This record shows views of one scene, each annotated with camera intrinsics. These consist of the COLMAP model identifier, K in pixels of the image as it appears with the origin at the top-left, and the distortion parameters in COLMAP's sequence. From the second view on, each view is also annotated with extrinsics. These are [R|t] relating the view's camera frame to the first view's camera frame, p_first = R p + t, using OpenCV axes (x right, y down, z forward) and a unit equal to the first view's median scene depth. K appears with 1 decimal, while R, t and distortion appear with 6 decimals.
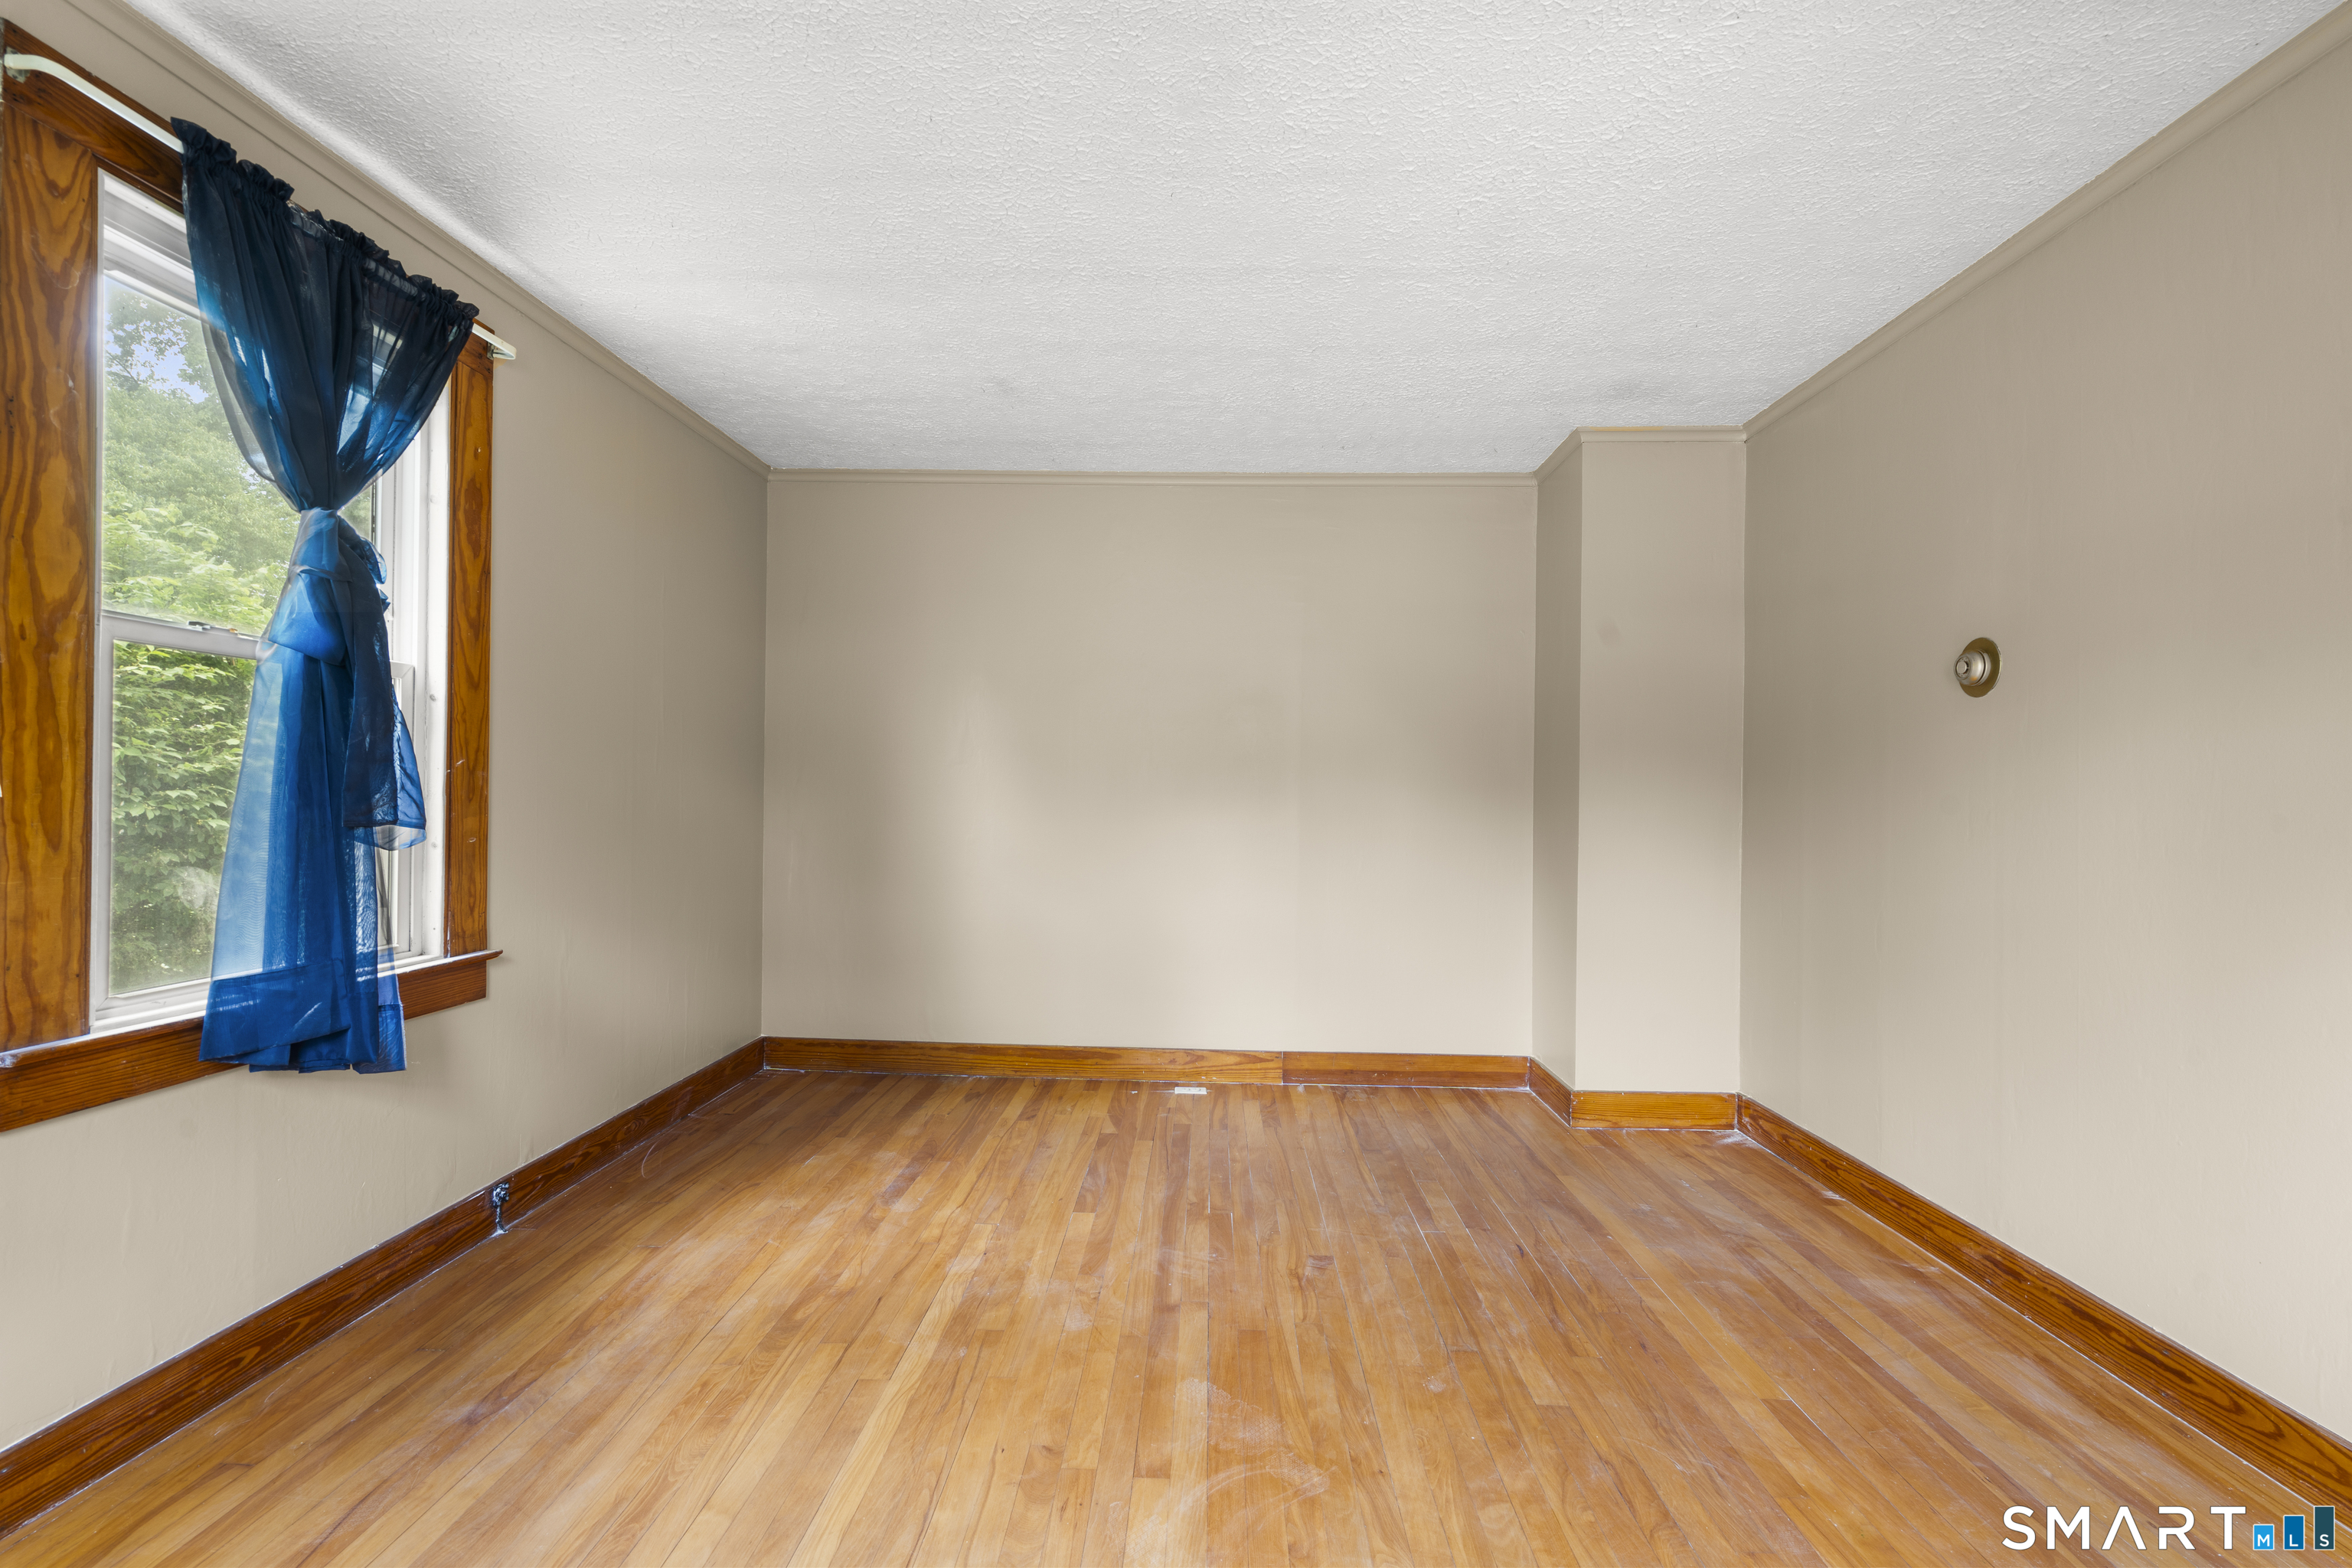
lens RADIAL K [[1054.3, 0, 1175.0], [0, 1054.3, 790.2], [0, 0, 1]] dist [-0.009116, 0.005563]
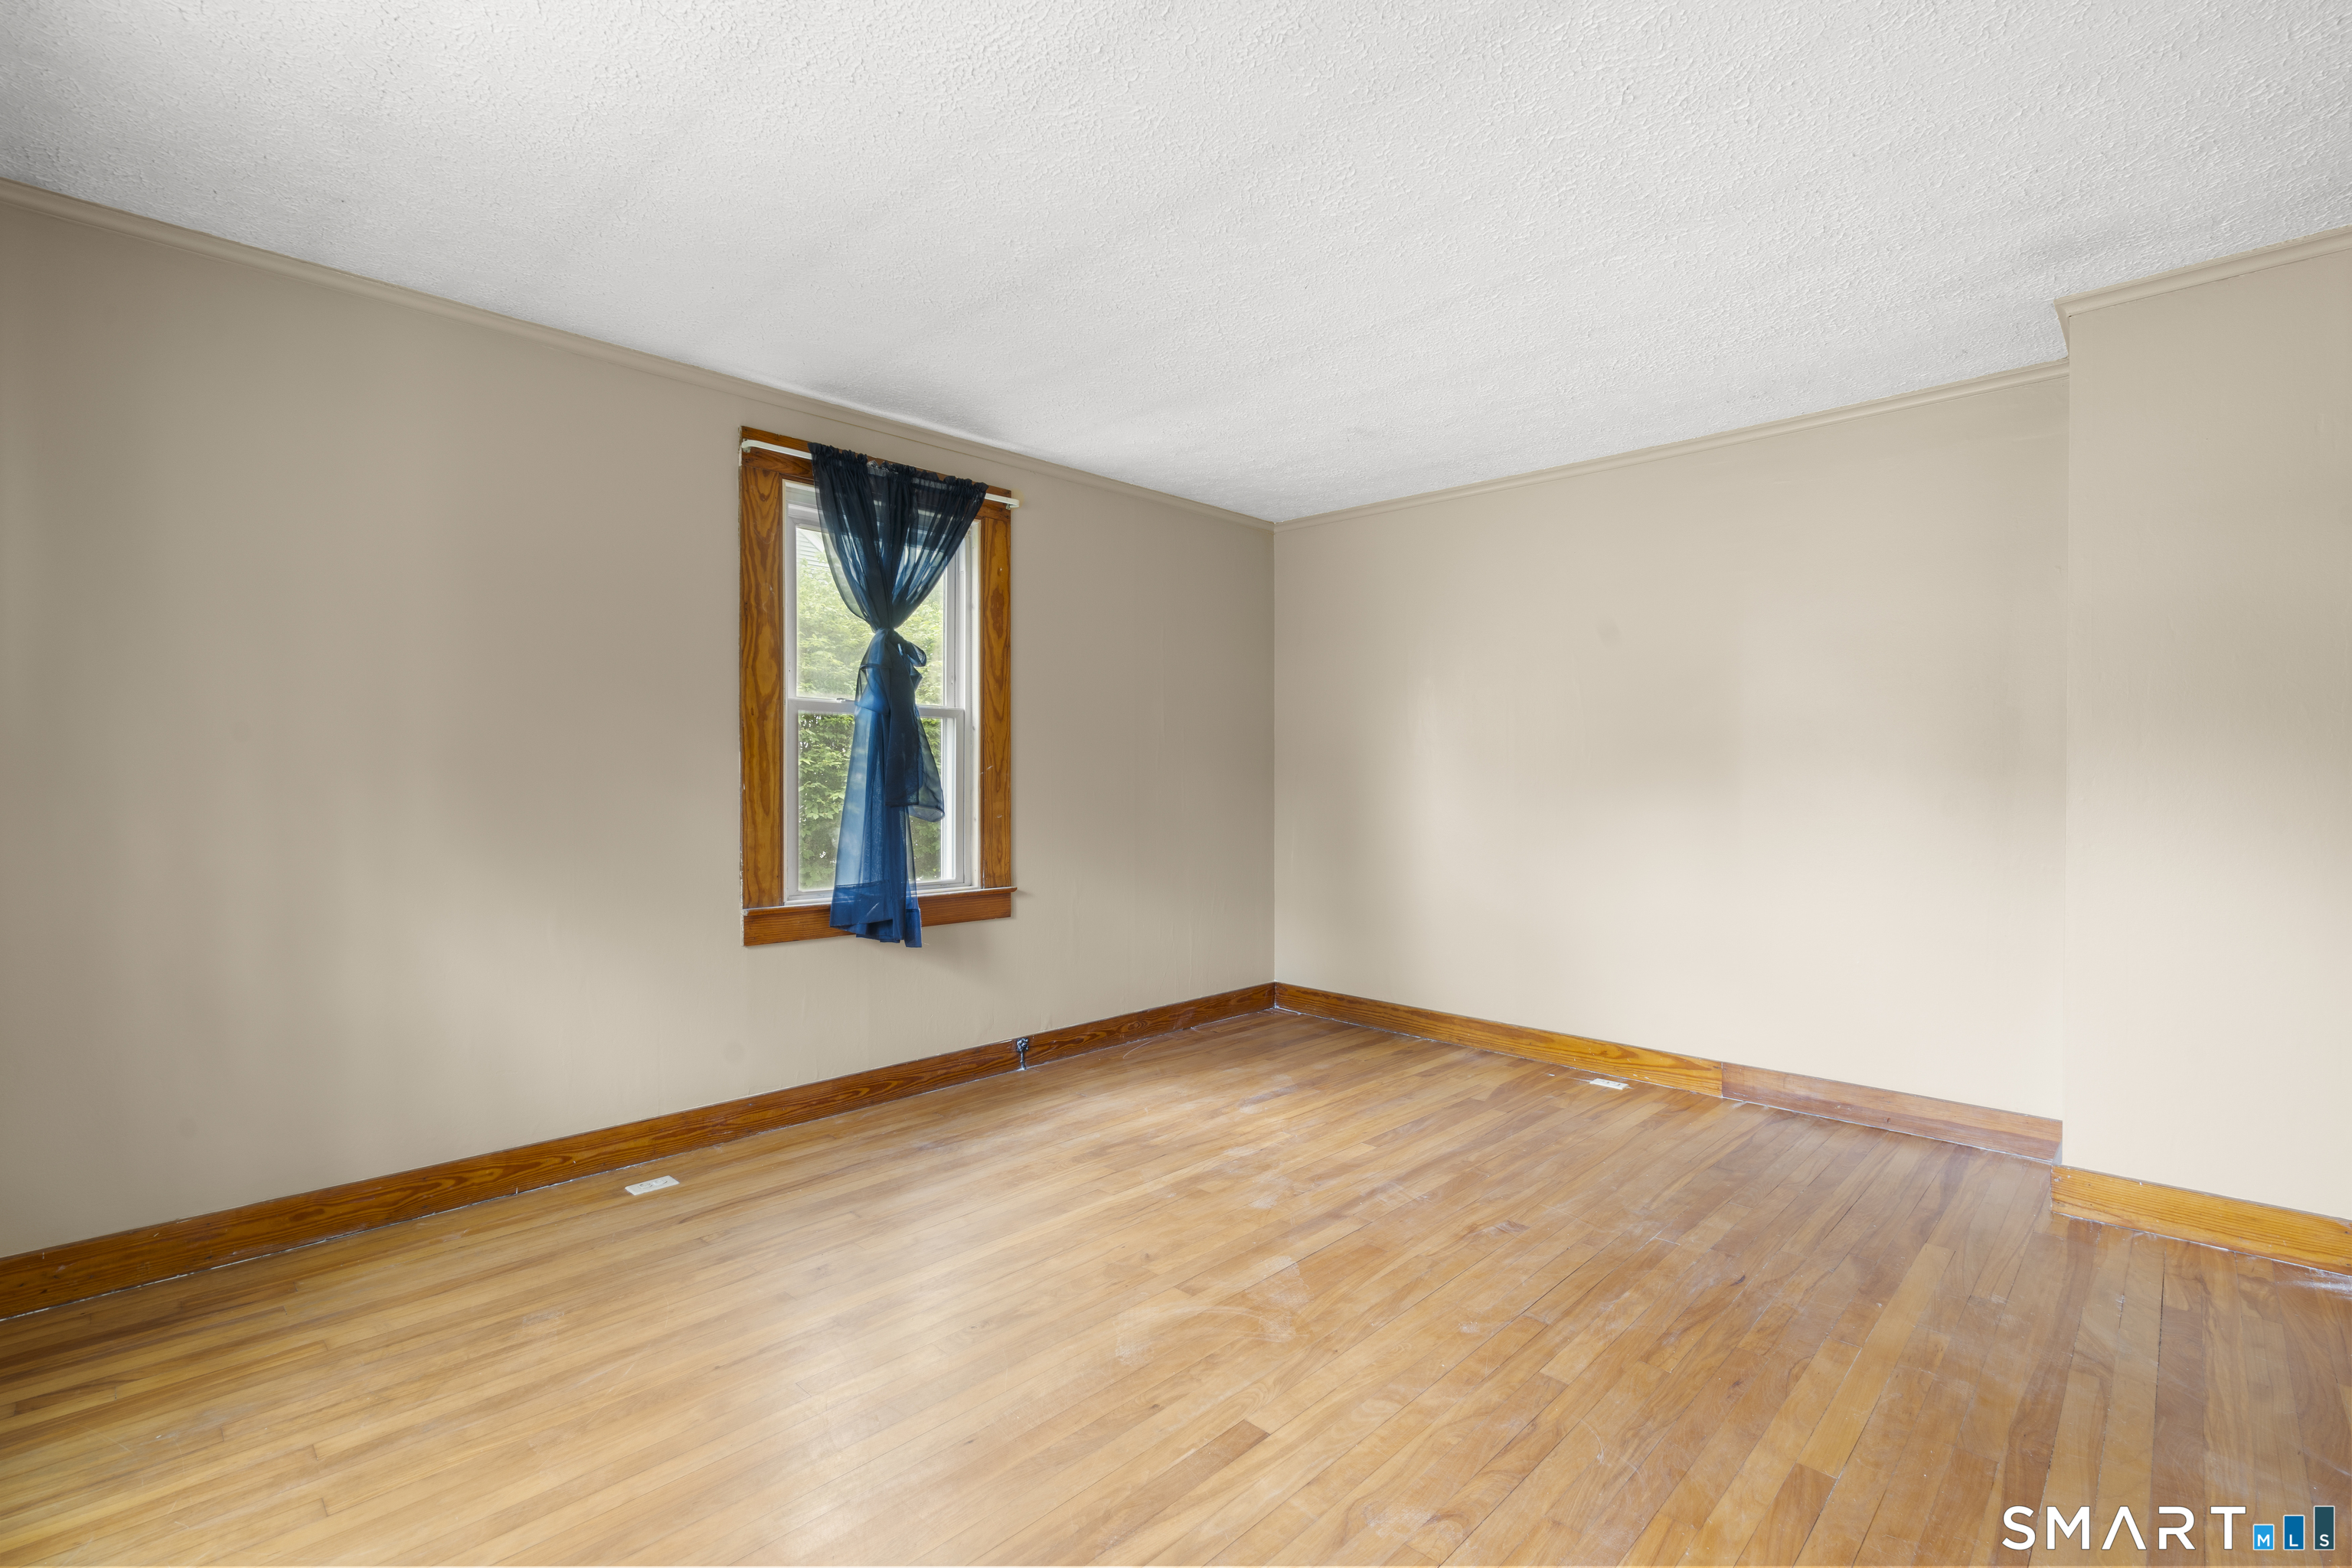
lens RADIAL K [[1054.3, 0, 1175.0], [0, 1054.3, 790.2], [0, 0, 1]] dist [-0.009116, 0.005563]
pose [[0.740926, -0.004554, -0.671572, 0.616434], [0.008919, 0.999956, 0.003059, 0.005667], [0.671528, -0.008256, 0.740933, 0.000313]]
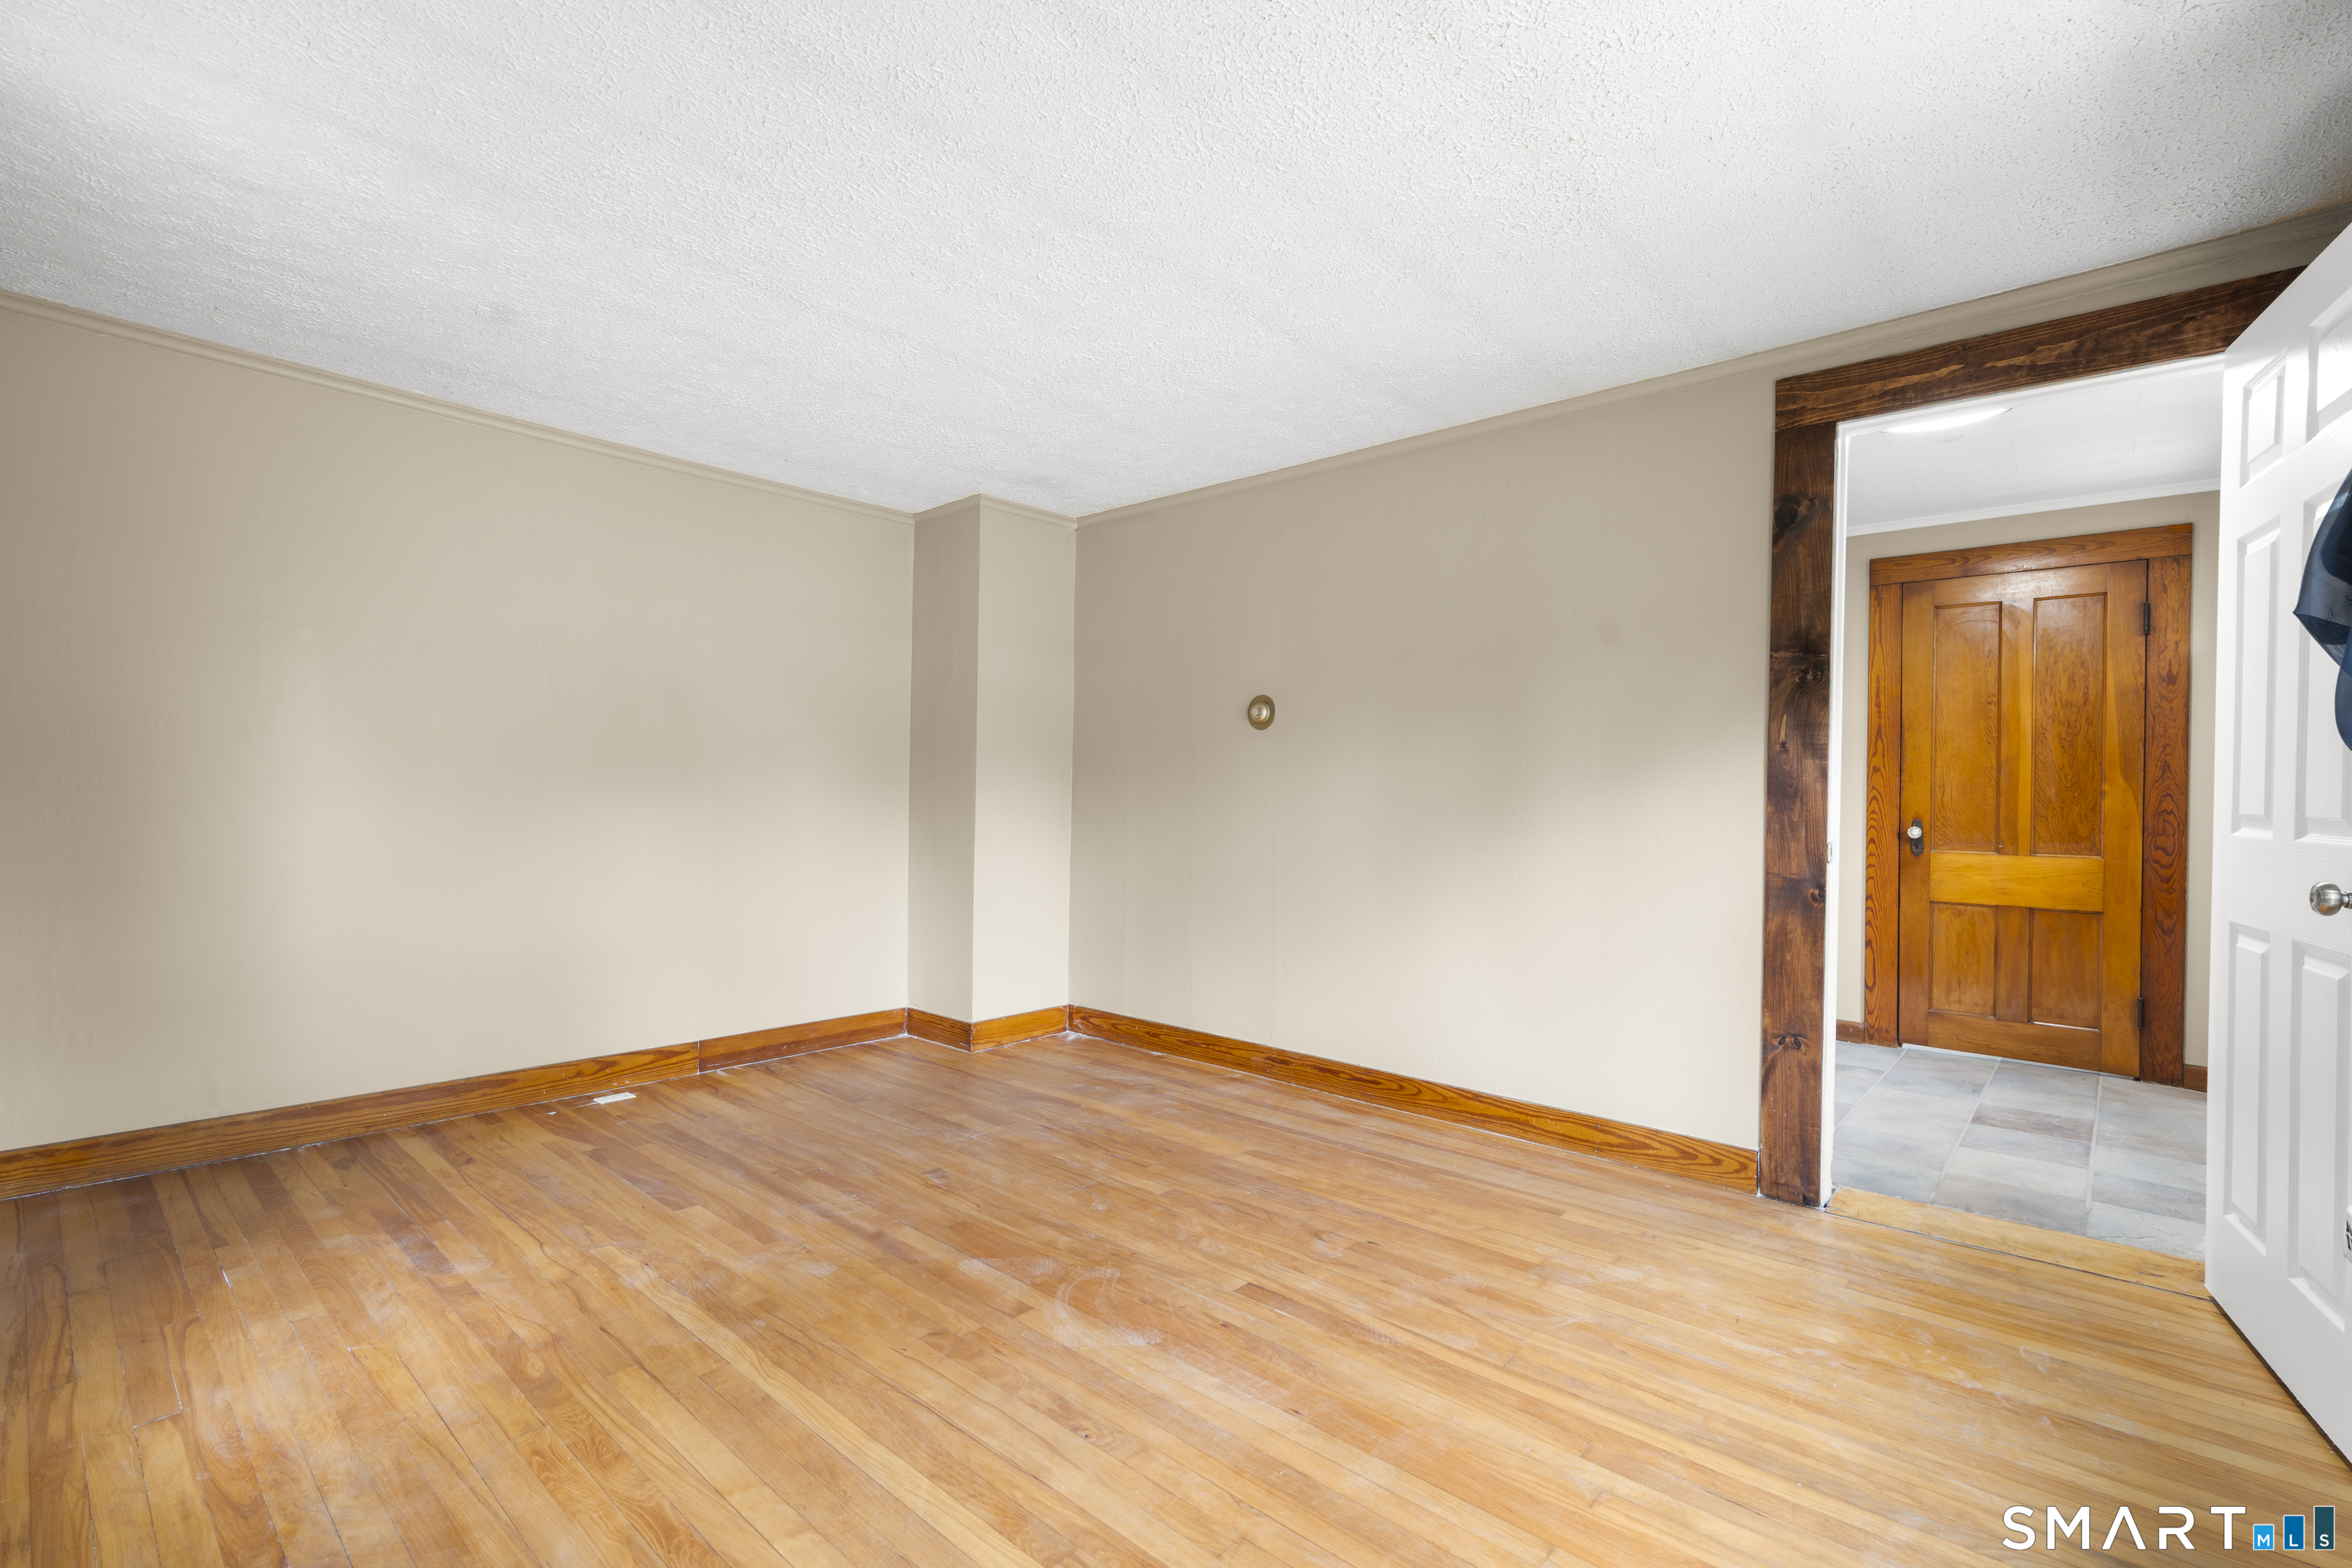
lens RADIAL K [[1054.3, 0, 1175.0], [0, 1054.3, 790.2], [0, 0, 1]] dist [-0.009116, 0.005563]
pose [[0.641913, -0.001072, 0.766777, -0.632317], [-0.007365, 0.999944, 0.007563, -0.003724], [-0.766742, -0.010502, 0.641869, 0.018232]]
